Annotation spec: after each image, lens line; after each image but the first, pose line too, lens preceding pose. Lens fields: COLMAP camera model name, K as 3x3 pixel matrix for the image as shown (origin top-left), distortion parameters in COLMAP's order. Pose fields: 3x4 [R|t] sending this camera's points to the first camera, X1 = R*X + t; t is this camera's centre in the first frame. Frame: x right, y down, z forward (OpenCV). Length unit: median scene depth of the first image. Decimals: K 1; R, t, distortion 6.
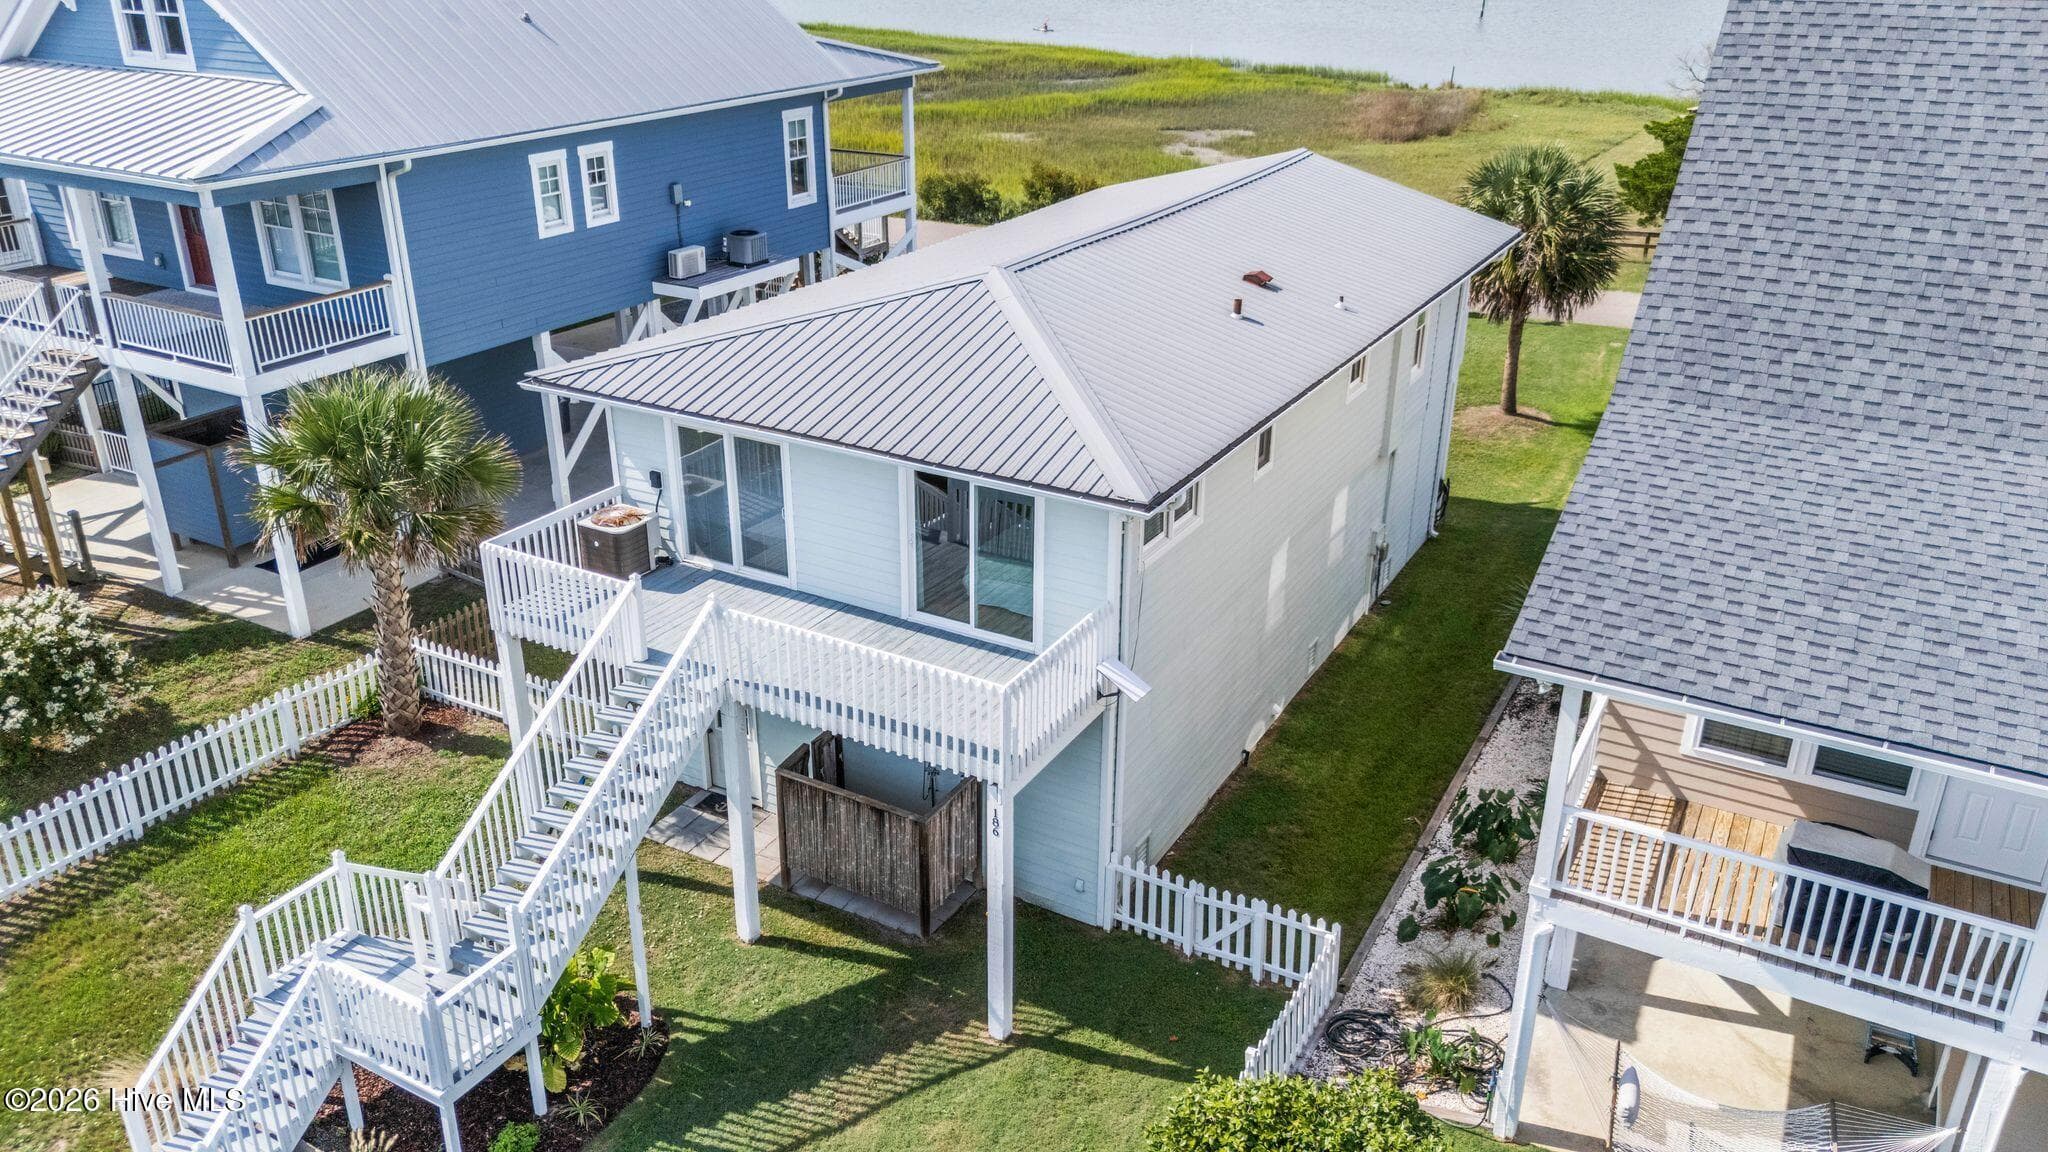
lens RADIAL K [[1436.1, 0, 1020.2], [0, 1436.1, 564.4], [0, 0, 1]] dist [0.013488, -0.000565]
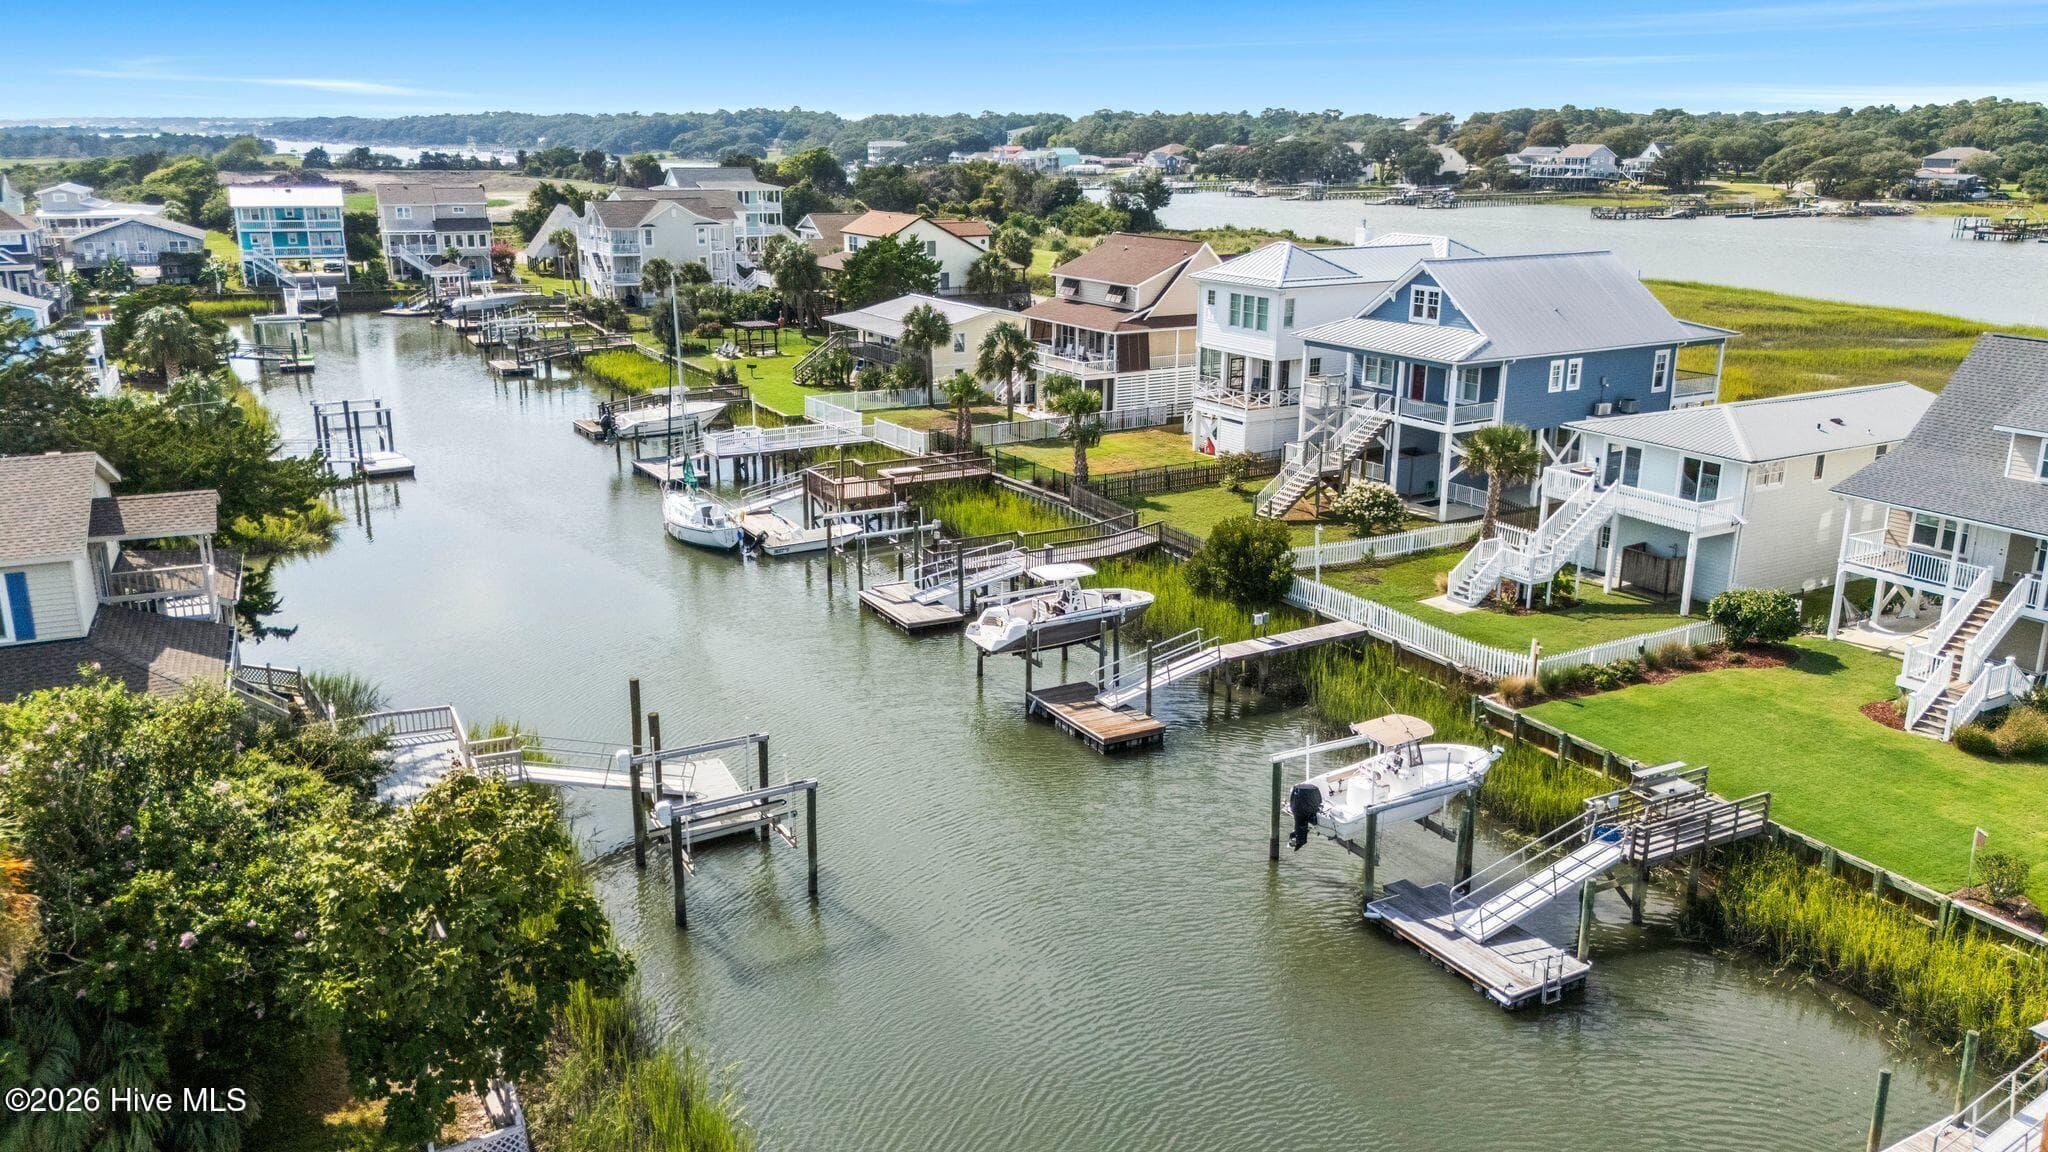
lens RADIAL K [[1553.5, 0, 1024.0], [0, 1553.5, 576.0], [0, 0, 1]] dist [-0.005833, 0.055613]
pose [[0.862108, 0.132776, -0.489020, 0.305568], [-0.205603, 0.973708, -0.098086, 0.657496], [0.463139, 0.185105, 0.866740, -2.098637]]
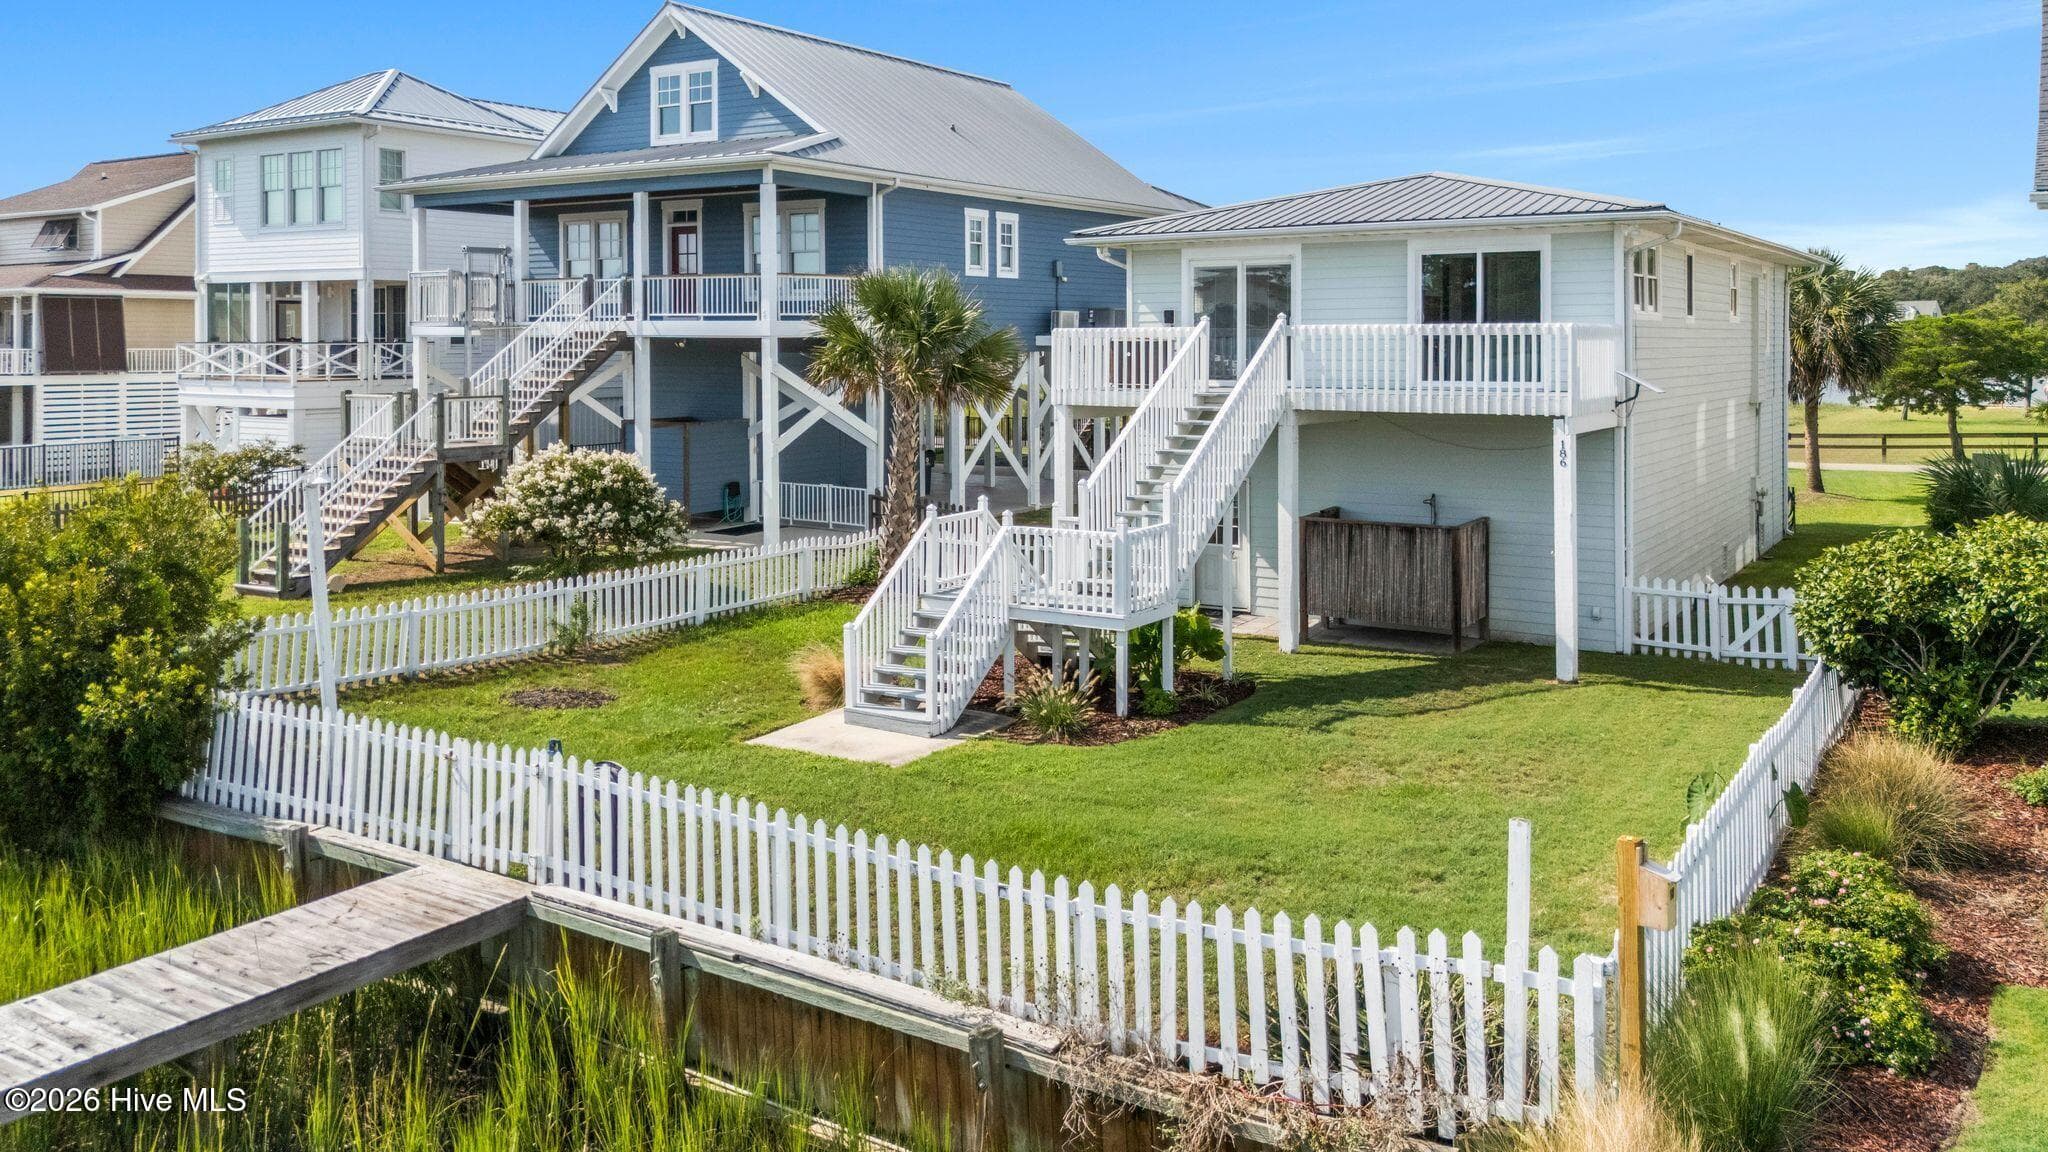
lens RADIAL K [[1500.4, 0, 1002.5], [0, 1500.4, 419.7], [0, 0, 1]] dist [0.059672, -0.063953]
pose [[0.997126, -0.010493, -0.075029, -0.250025], [-0.018905, 0.924570, -0.380543, 0.418311], [0.073362, 0.380868, 0.921715, -0.111462]]
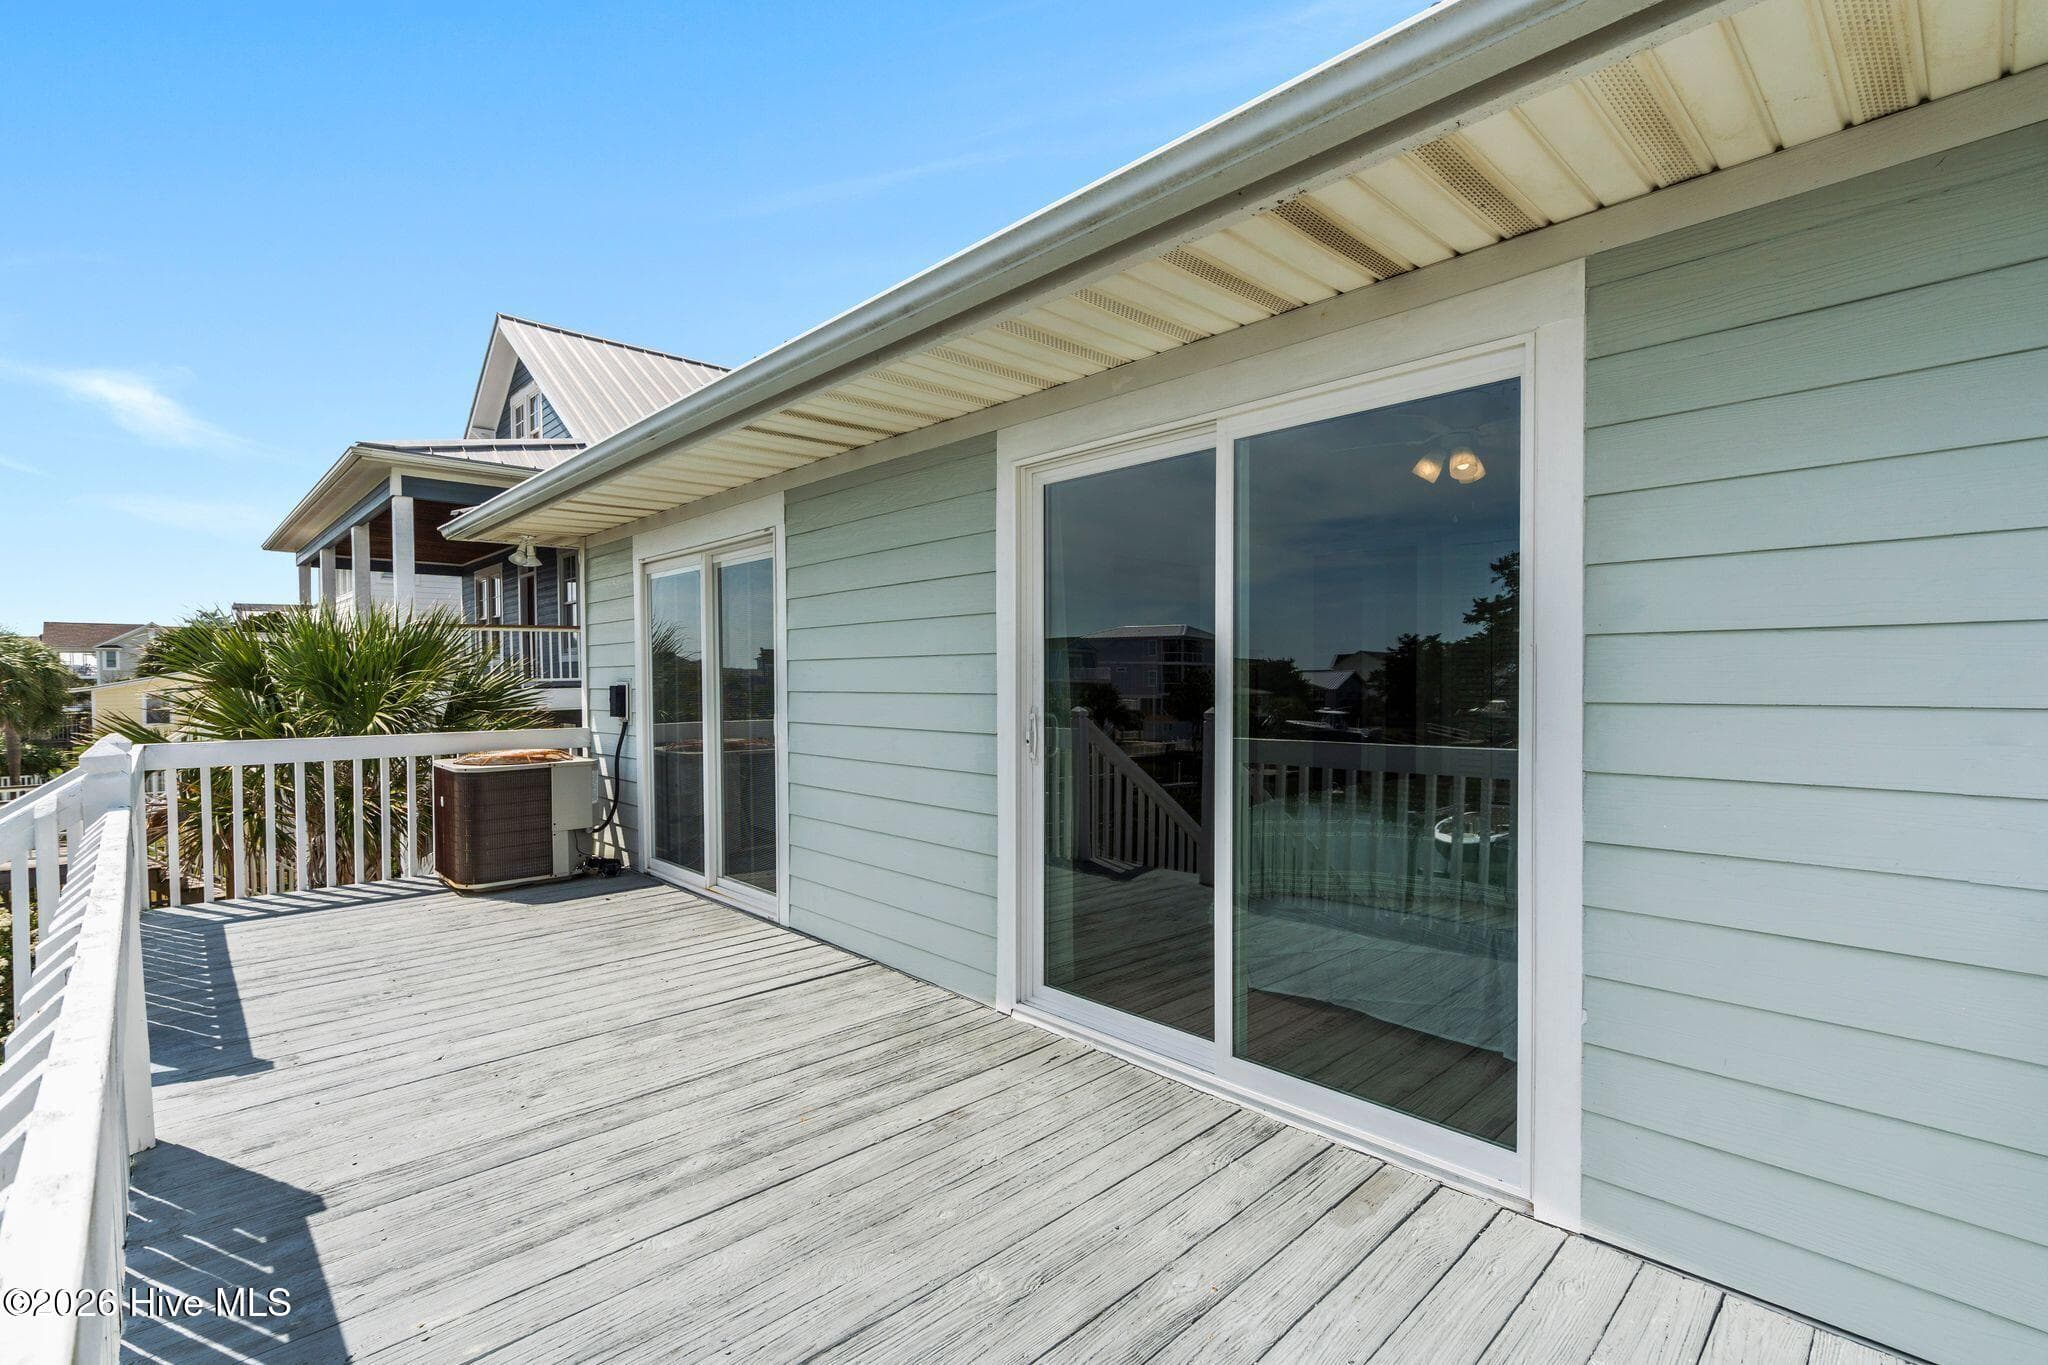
lens RADIAL K [[910.6, 0, 1046.9], [0, 910.6, 683.8], [0, 0, 1]] dist [0.002750, 0.000497]
pose [[0.956312, -0.005427, -0.292298, -0.013255], [-0.115789, 0.911033, -0.395743, 0.037298], [0.268440, 0.412299, 0.870603, 0.631051]]
